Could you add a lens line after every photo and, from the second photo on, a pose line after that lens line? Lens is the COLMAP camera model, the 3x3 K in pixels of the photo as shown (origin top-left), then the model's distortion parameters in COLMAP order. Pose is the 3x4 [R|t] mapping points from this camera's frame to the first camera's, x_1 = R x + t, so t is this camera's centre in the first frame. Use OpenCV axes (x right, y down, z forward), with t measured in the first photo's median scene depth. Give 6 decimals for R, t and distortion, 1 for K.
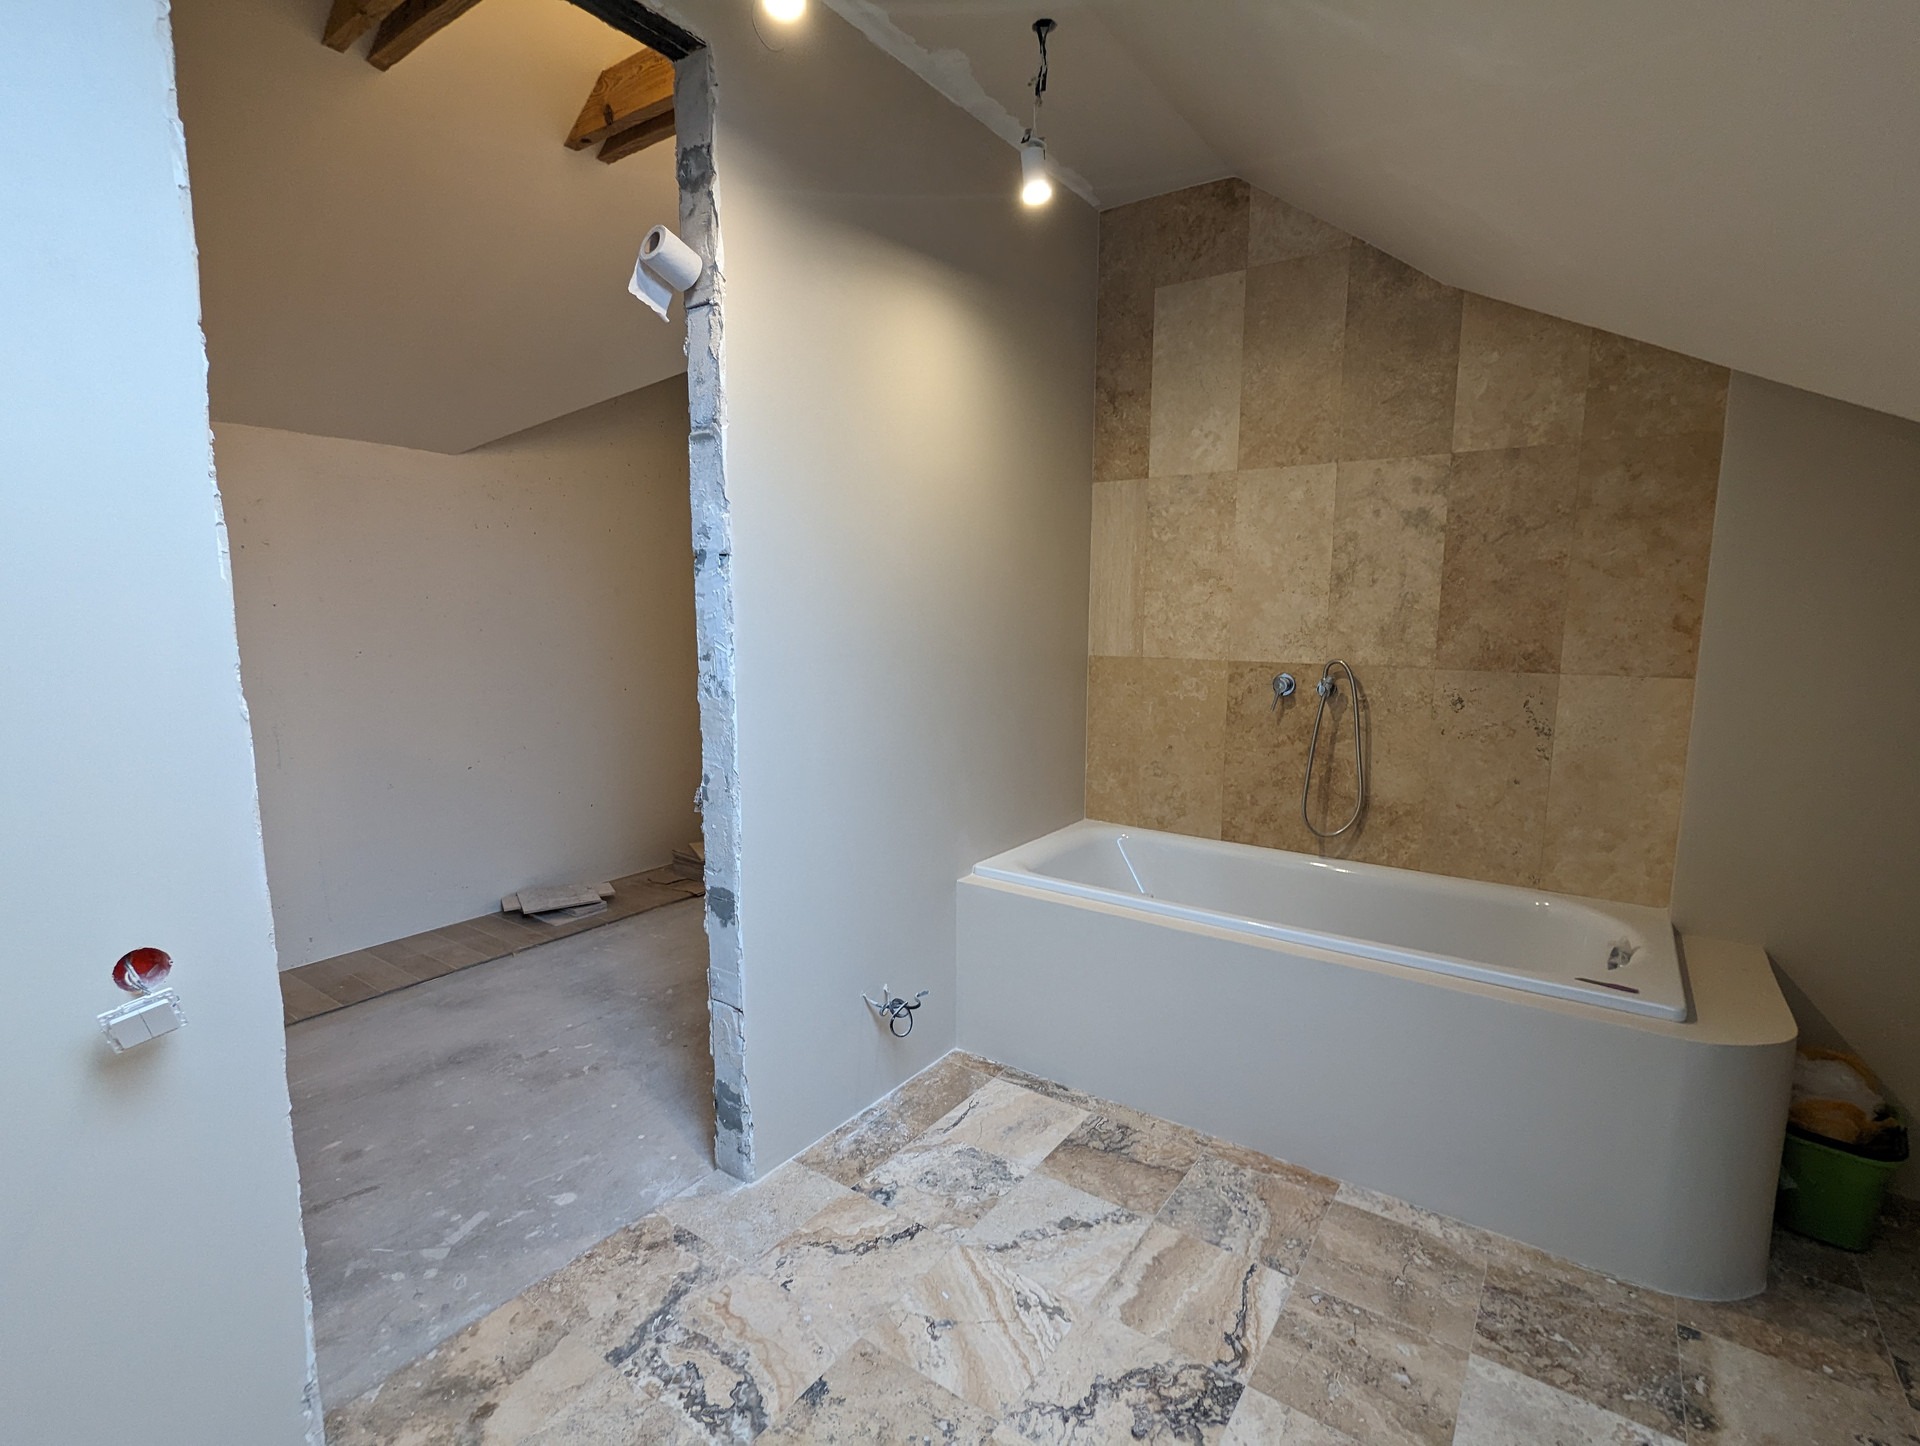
lens RADIAL K [[915.4, 0, 955.0], [0, 915.4, 743.0], [0, 0, 1]] dist [0.005198, 0.001186]
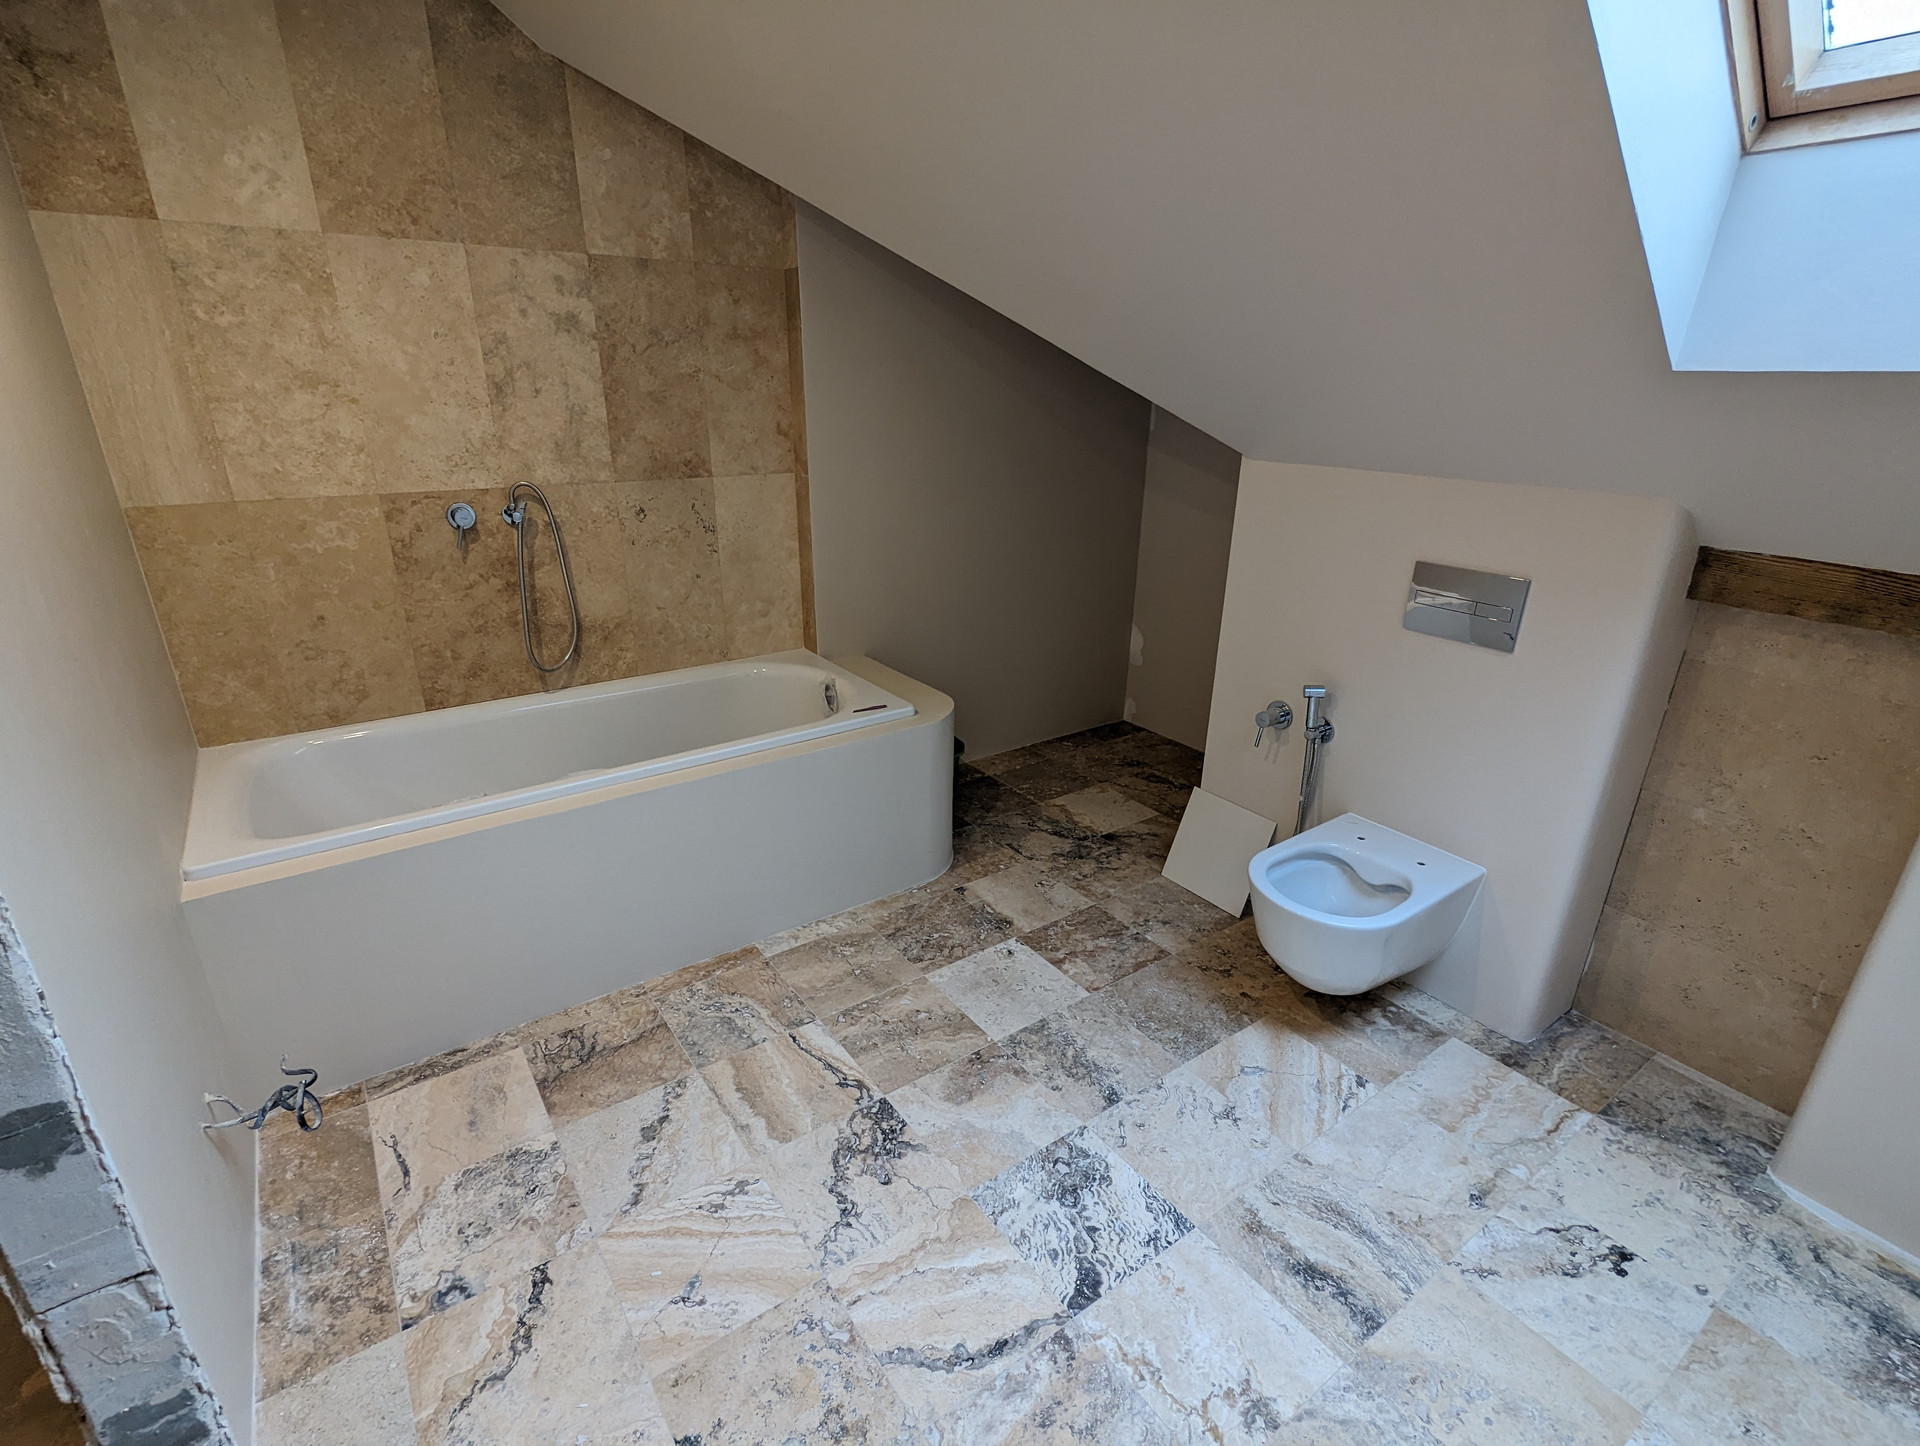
lens RADIAL K [[915.4, 0, 955.0], [0, 915.4, 743.0], [0, 0, 1]] dist [0.005198, 0.001186]
pose [[0.327757, -0.355325, 0.875397, -0.383139], [0.132539, 0.934709, 0.329776, -0.103080], [-0.935419, 0.007938, 0.353452, 0.303394]]
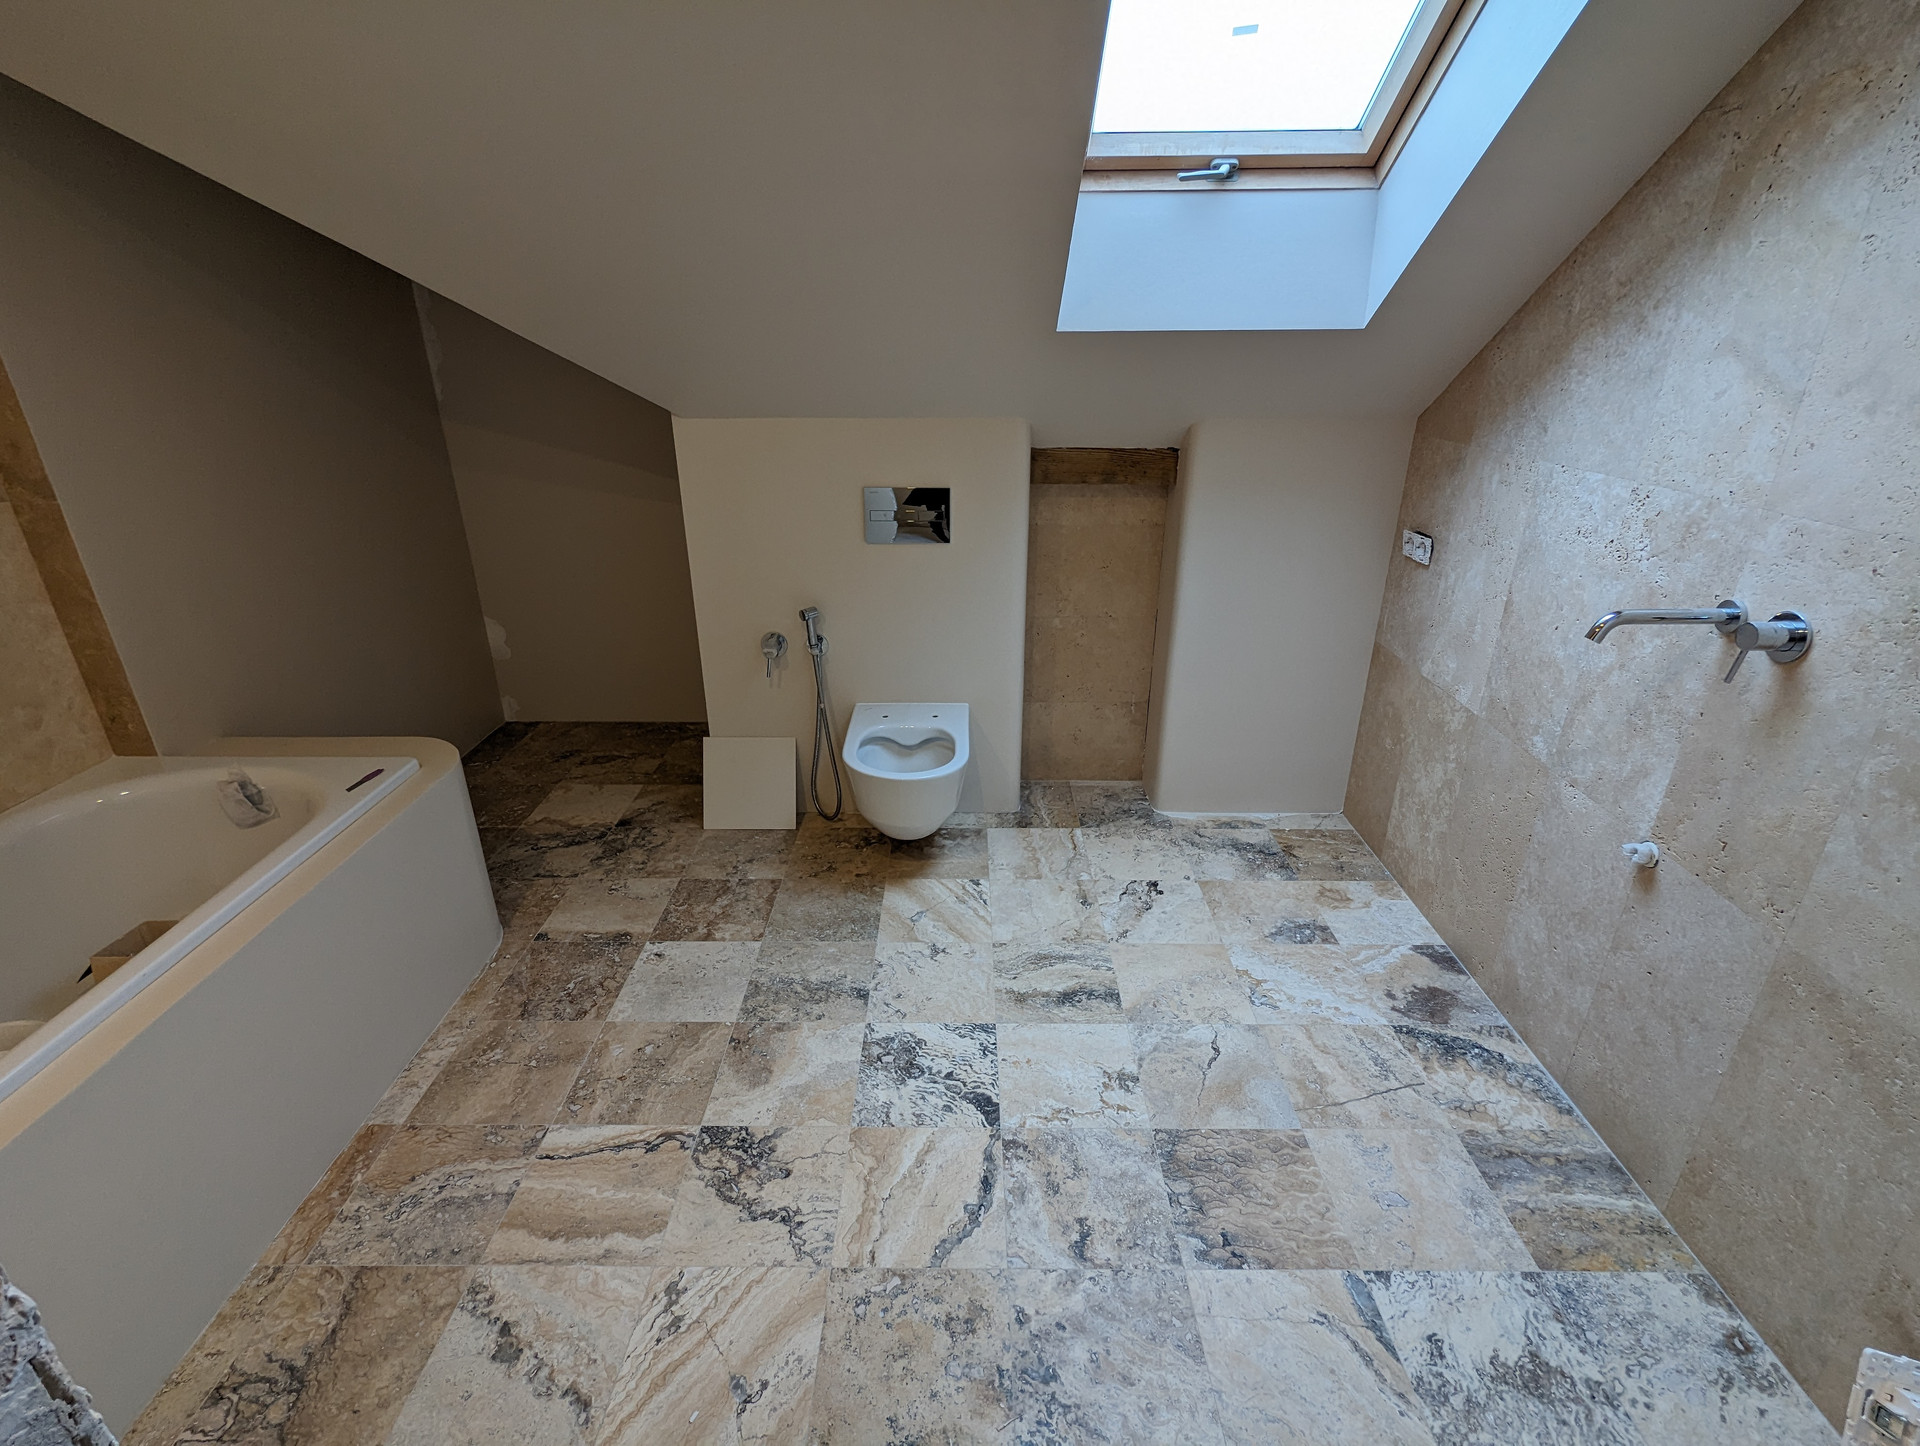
lens RADIAL K [[915.4, 0, 955.0], [0, 915.4, 743.0], [0, 0, 1]] dist [0.005198, 0.001186]
pose [[-0.574817, -0.336472, 0.745903, -0.385711], [0.125036, 0.864727, 0.486429, -0.170872], [-0.808673, 0.372872, -0.454989, 0.717679]]
